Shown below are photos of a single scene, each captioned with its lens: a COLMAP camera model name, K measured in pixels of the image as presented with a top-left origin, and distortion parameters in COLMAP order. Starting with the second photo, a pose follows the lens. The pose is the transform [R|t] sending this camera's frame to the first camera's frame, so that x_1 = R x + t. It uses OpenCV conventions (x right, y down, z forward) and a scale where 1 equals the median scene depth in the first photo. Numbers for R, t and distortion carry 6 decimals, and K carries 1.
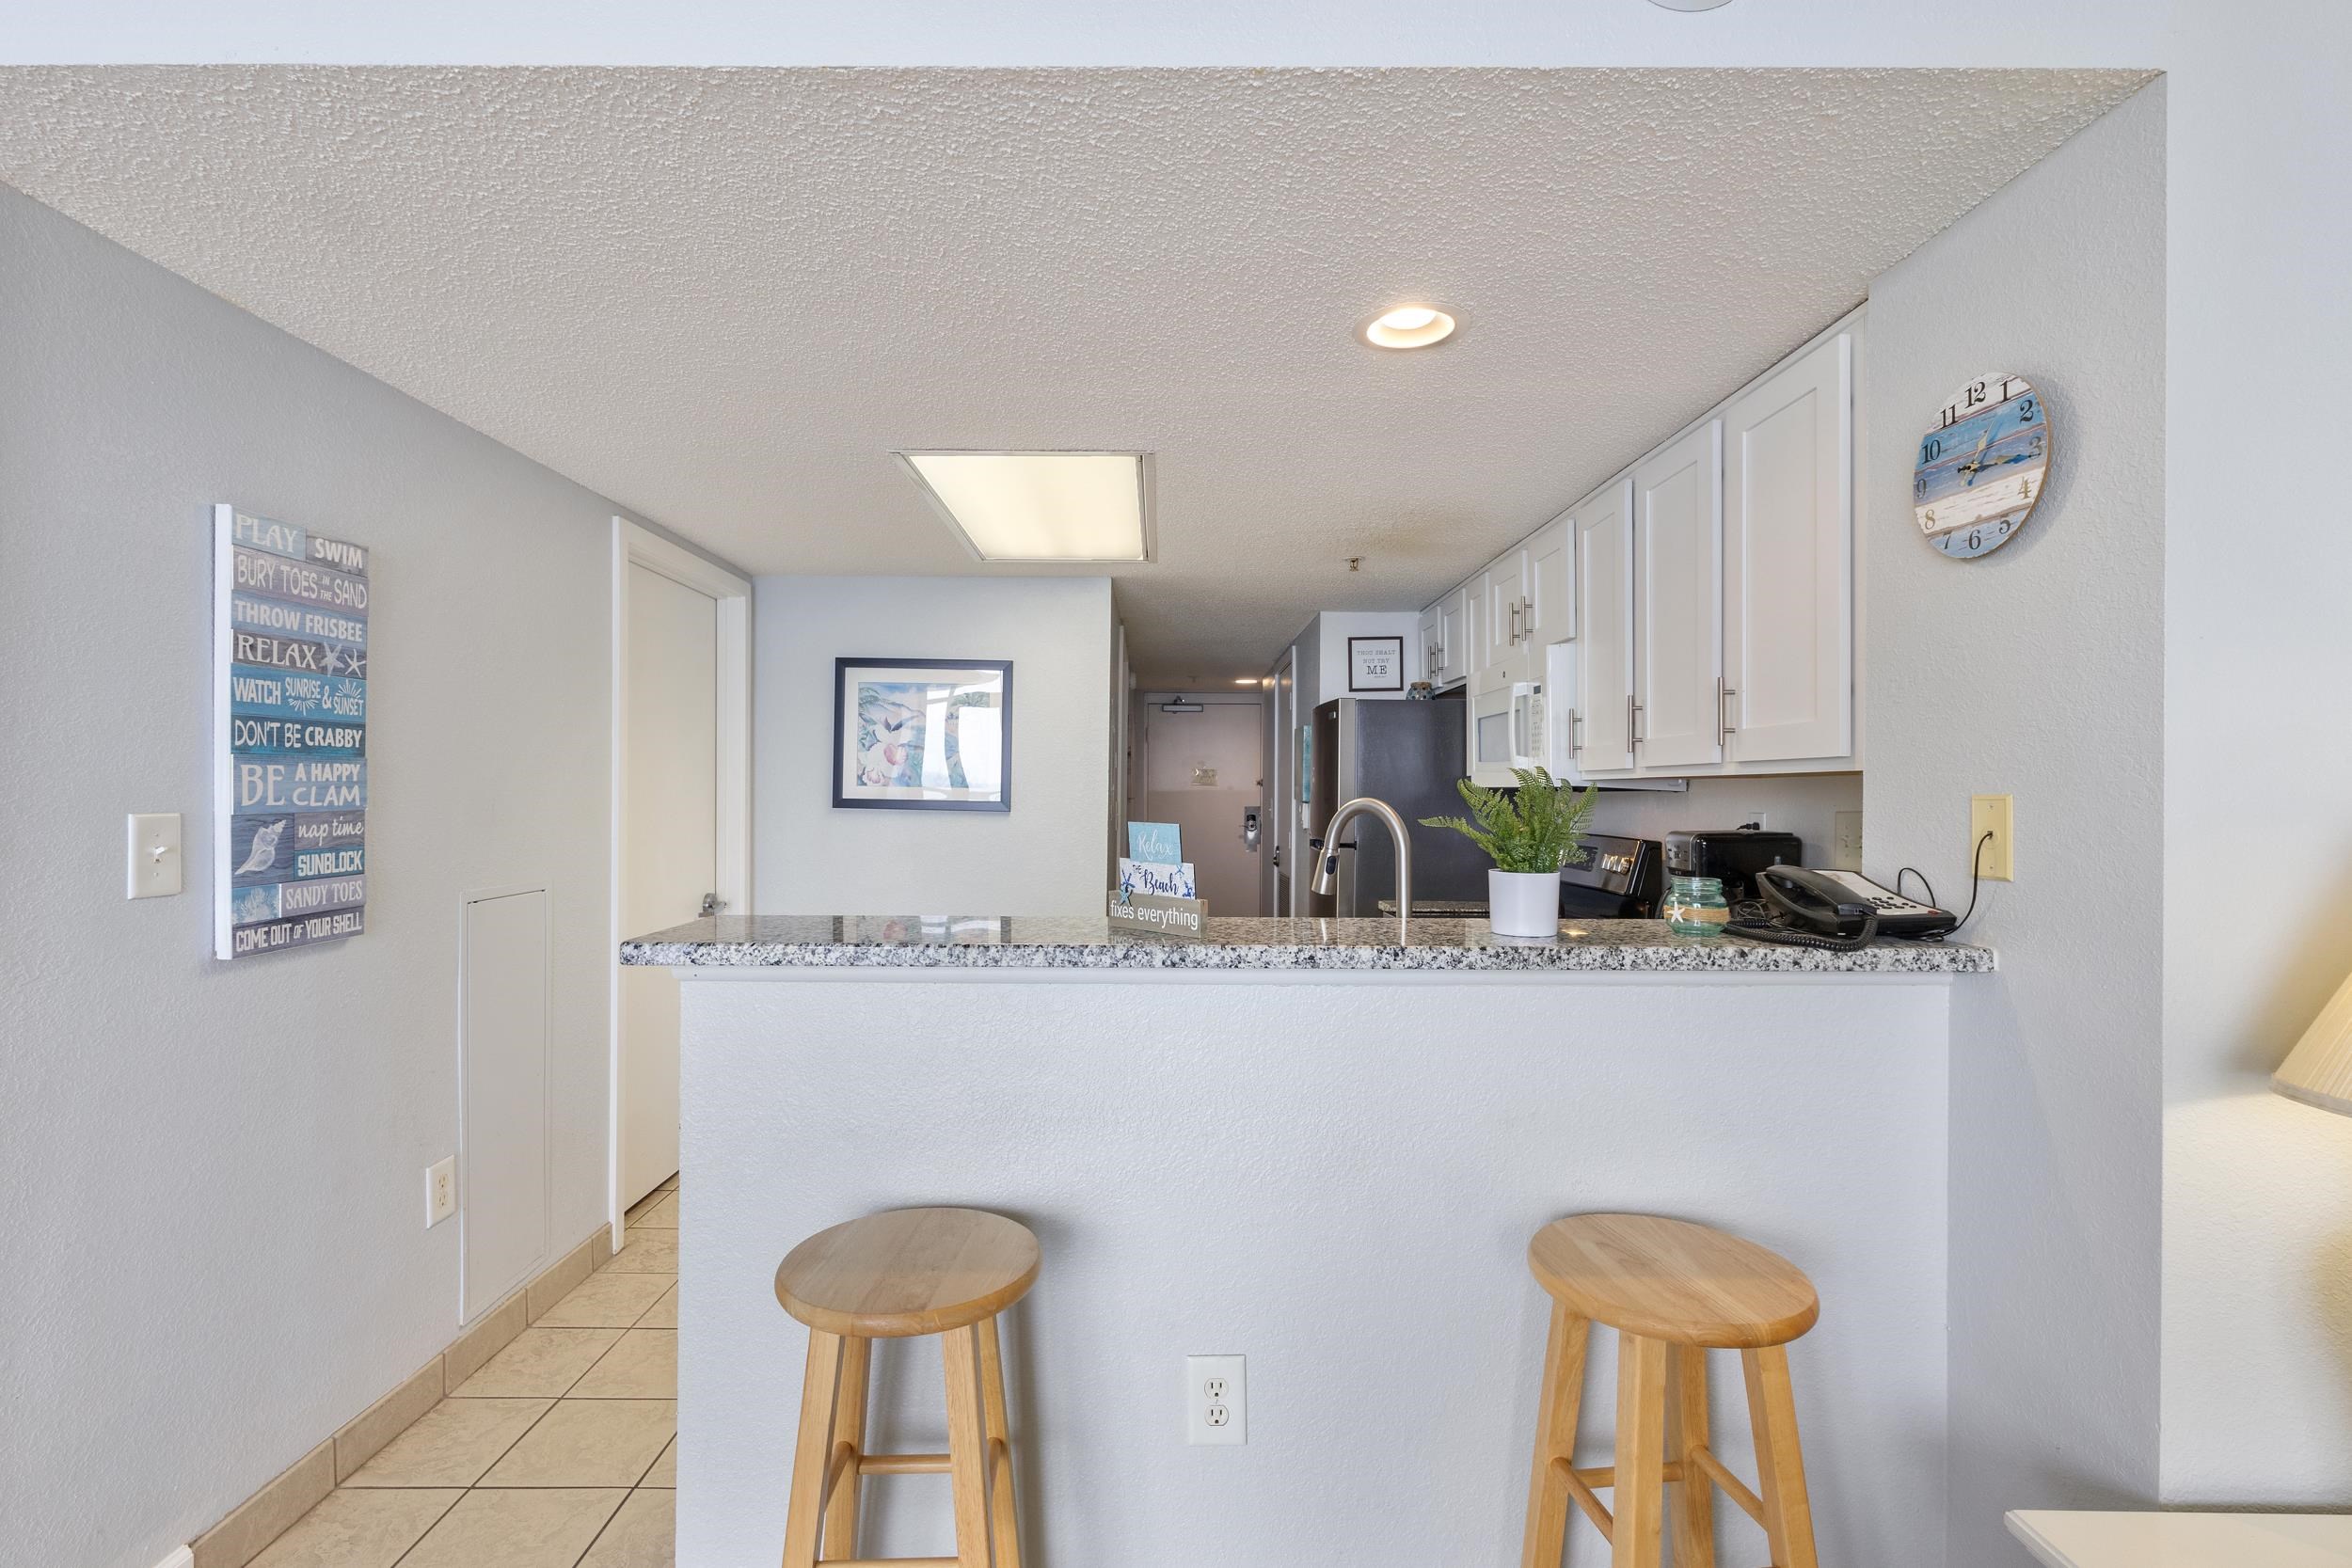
lens RADIAL K [[1084.5, 0, 1180.3], [0, 1084.5, 782.8], [0, 0, 1]] dist [0.002794, -0.000713]
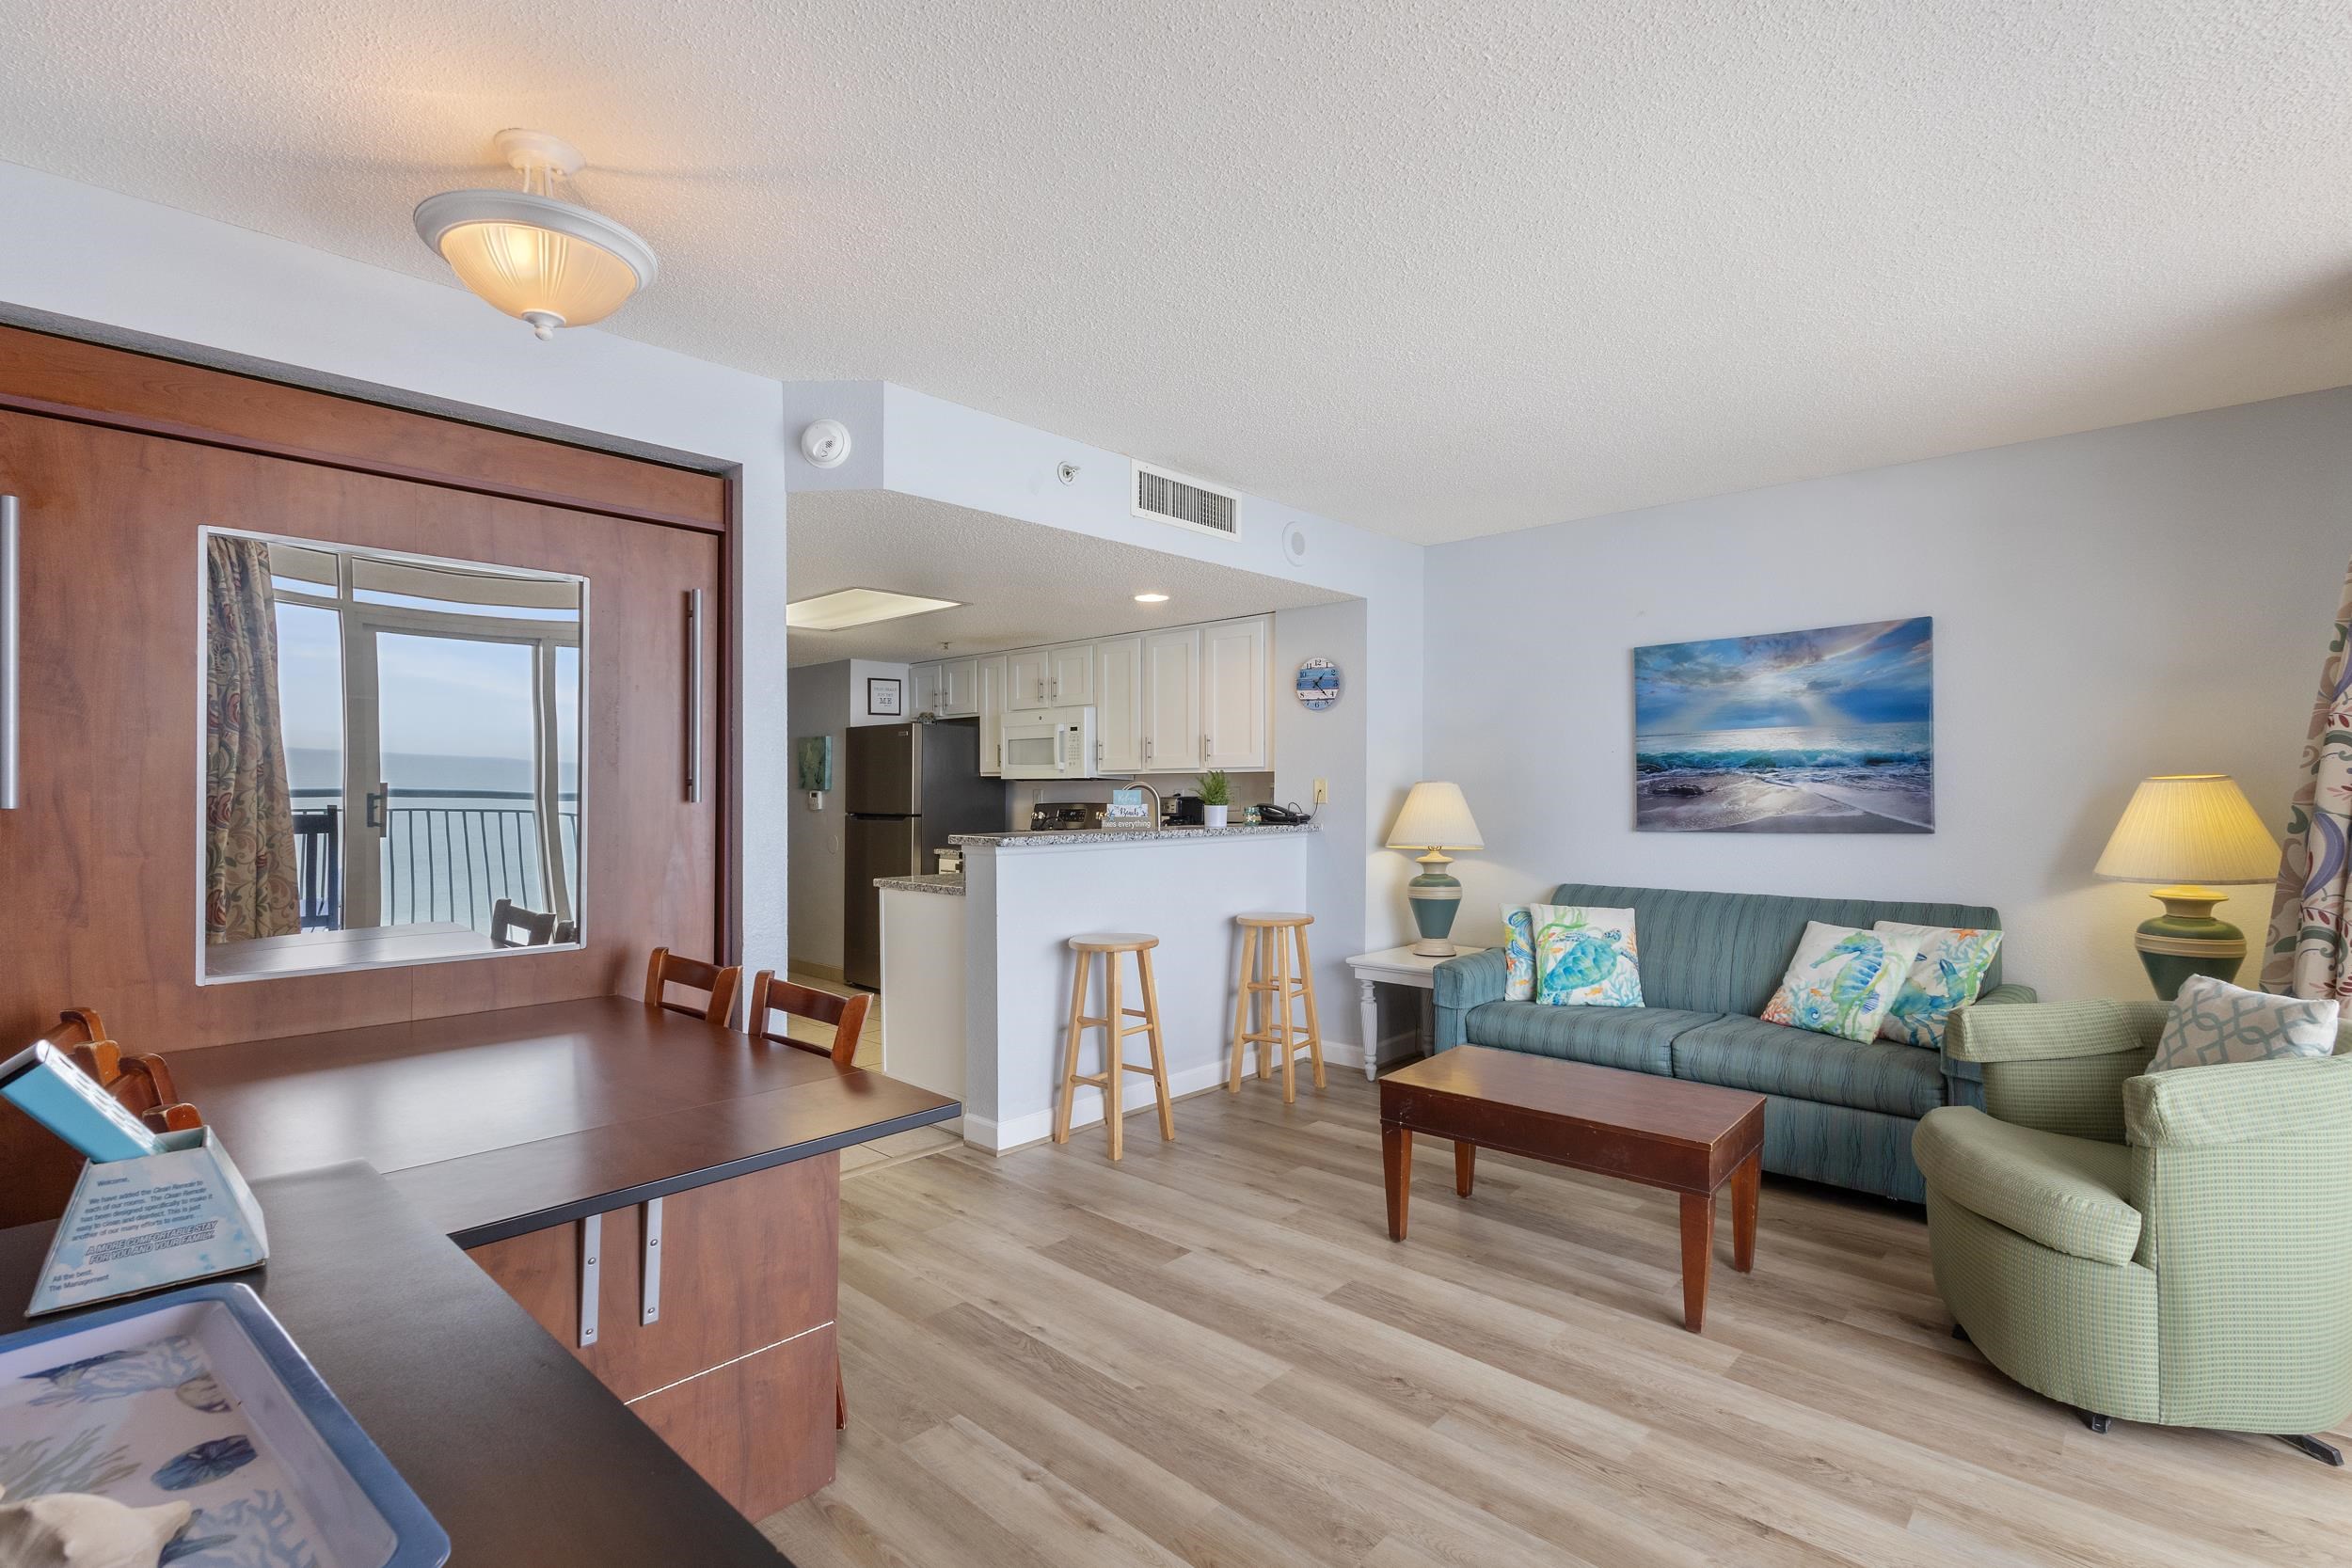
lens RADIAL K [[1084.5, 0, 1156.5], [0, 1084.5, 787.7], [0, 0, 1]] dist [0.002794, -0.000713]
pose [[0.694590, -0.004382, 0.719393, -1.913186], [-0.002207, 0.999964, 0.008223, 0.009010], [-0.719403, -0.007299, 0.694555, -0.934761]]
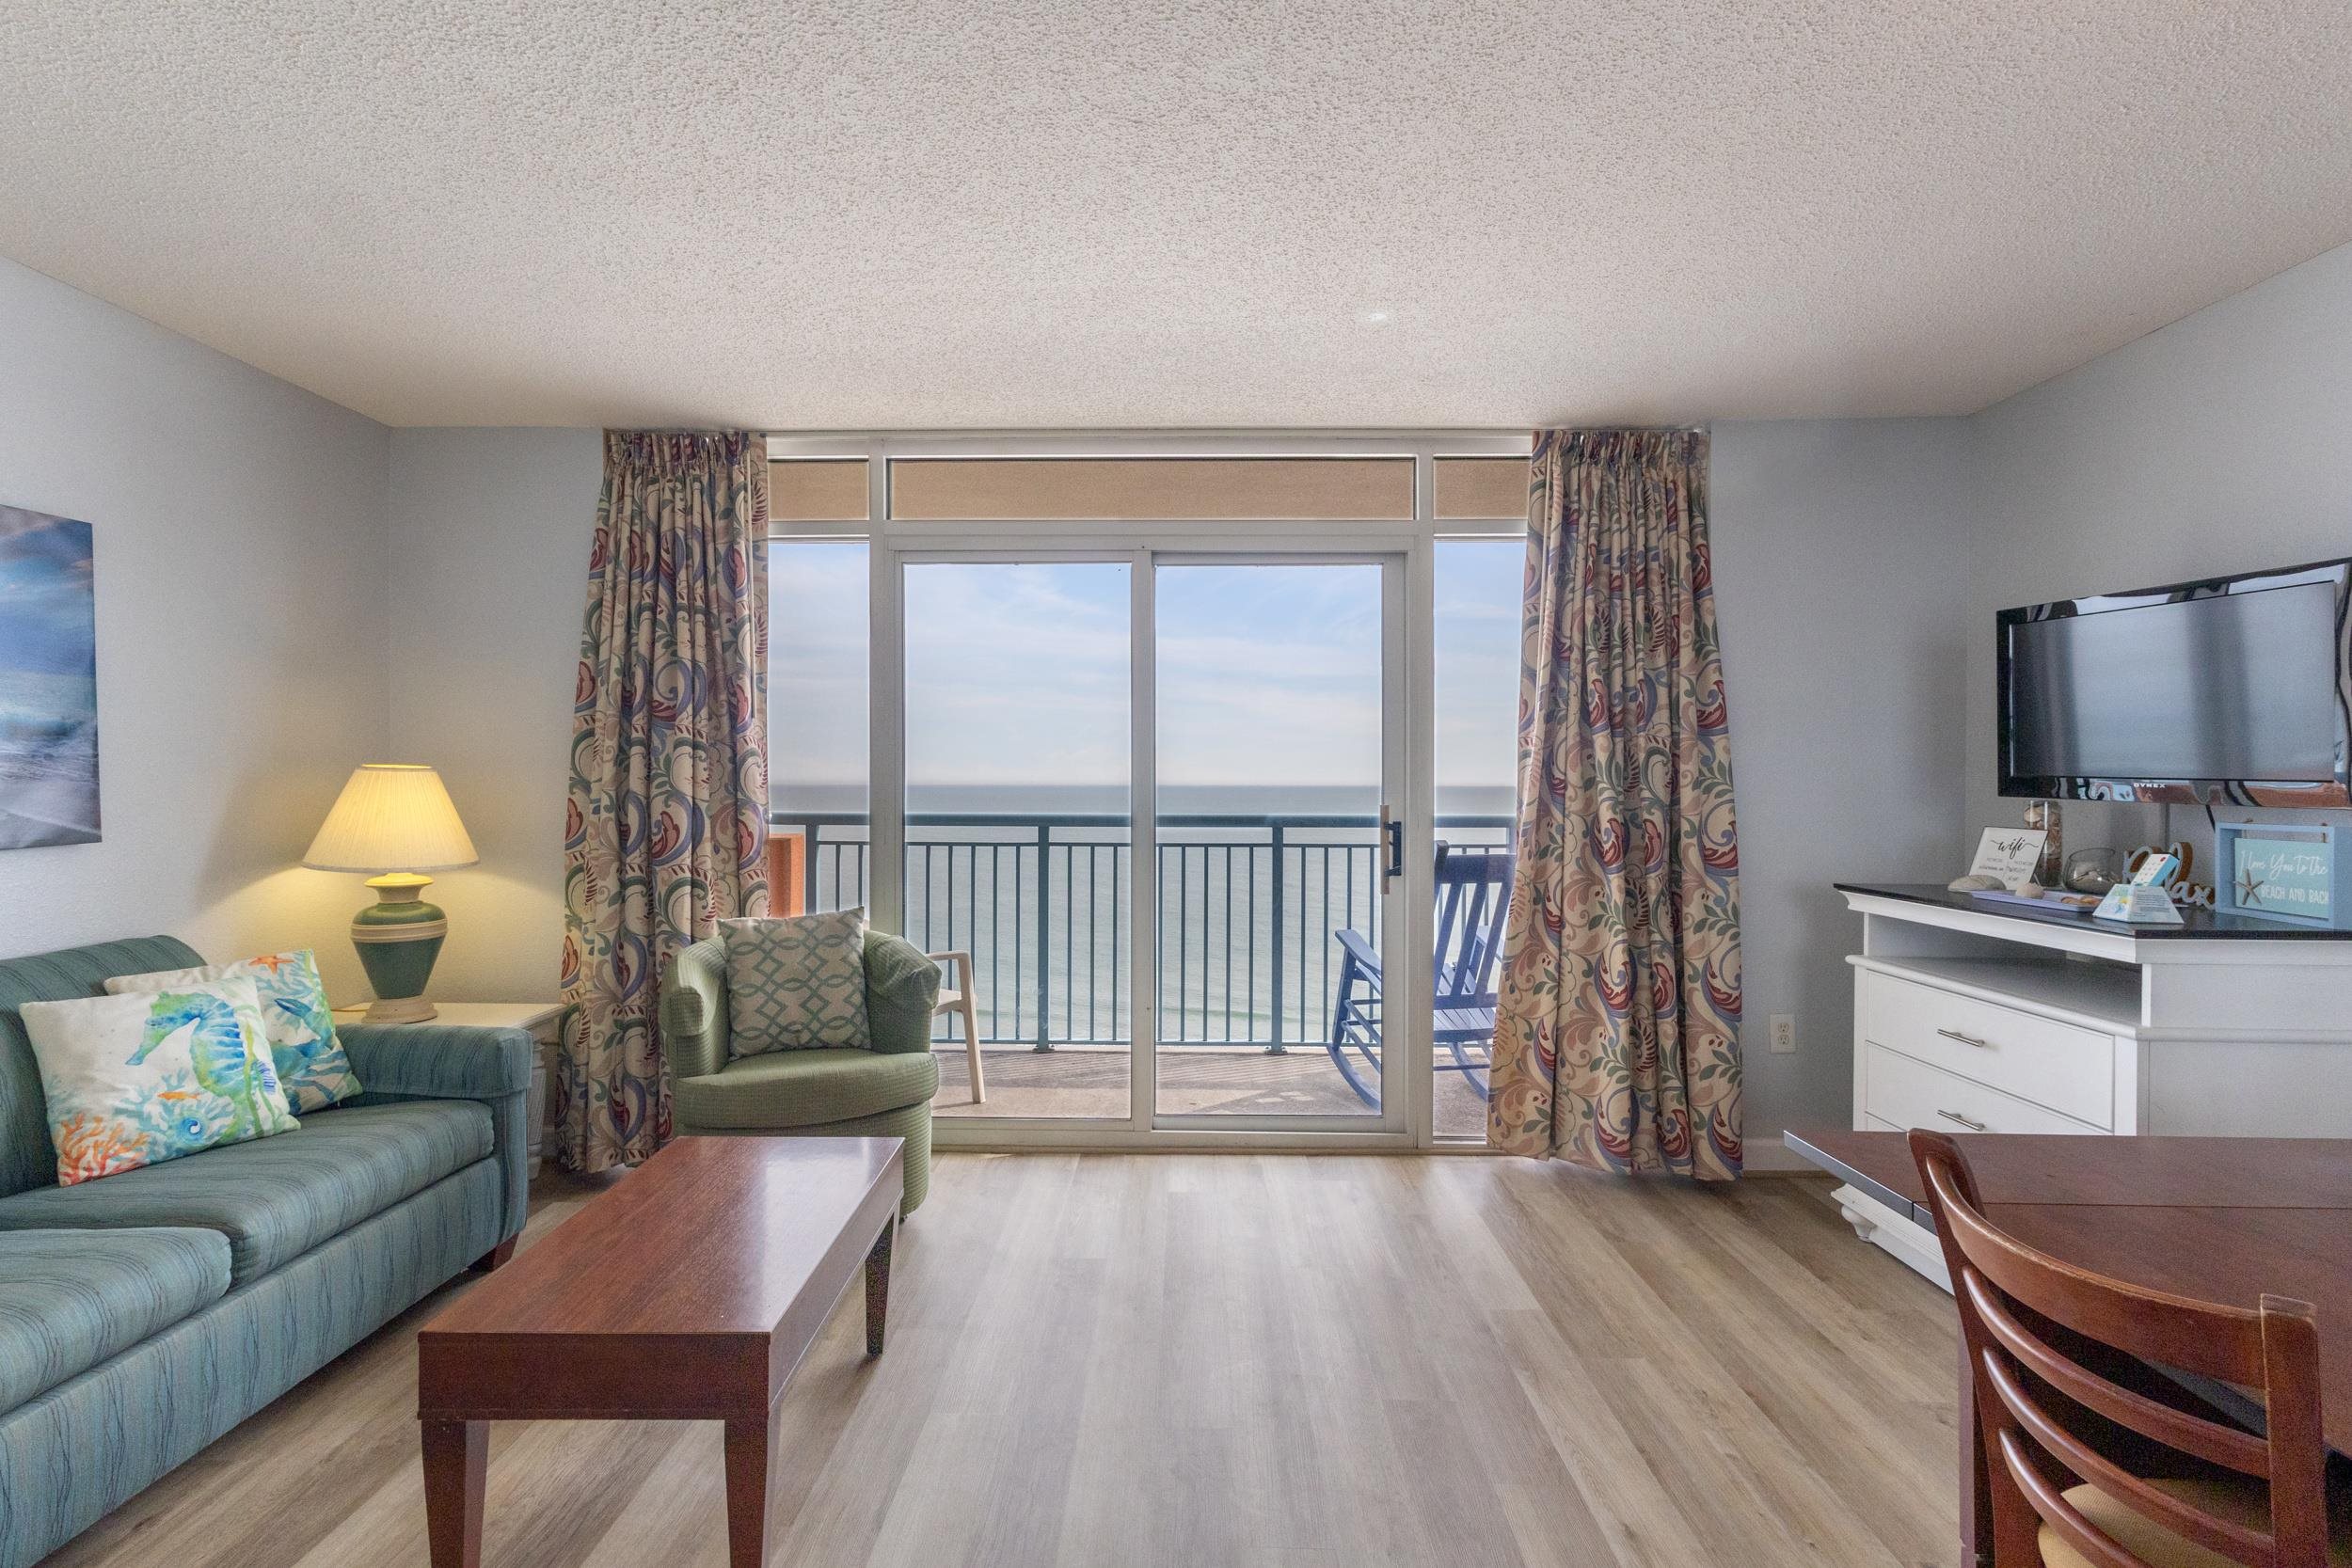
lens RADIAL K [[1084.5, 0, 1166.2], [0, 1084.5, 782.8], [0, 0, 1]] dist [0.002794, -0.000713]
pose [[-0.999618, -0.000163, 0.027626, -0.667290], [-0.000360, 0.999975, -0.007130, 0.047098], [-0.027625, -0.007138, -0.999593, 1.070548]]
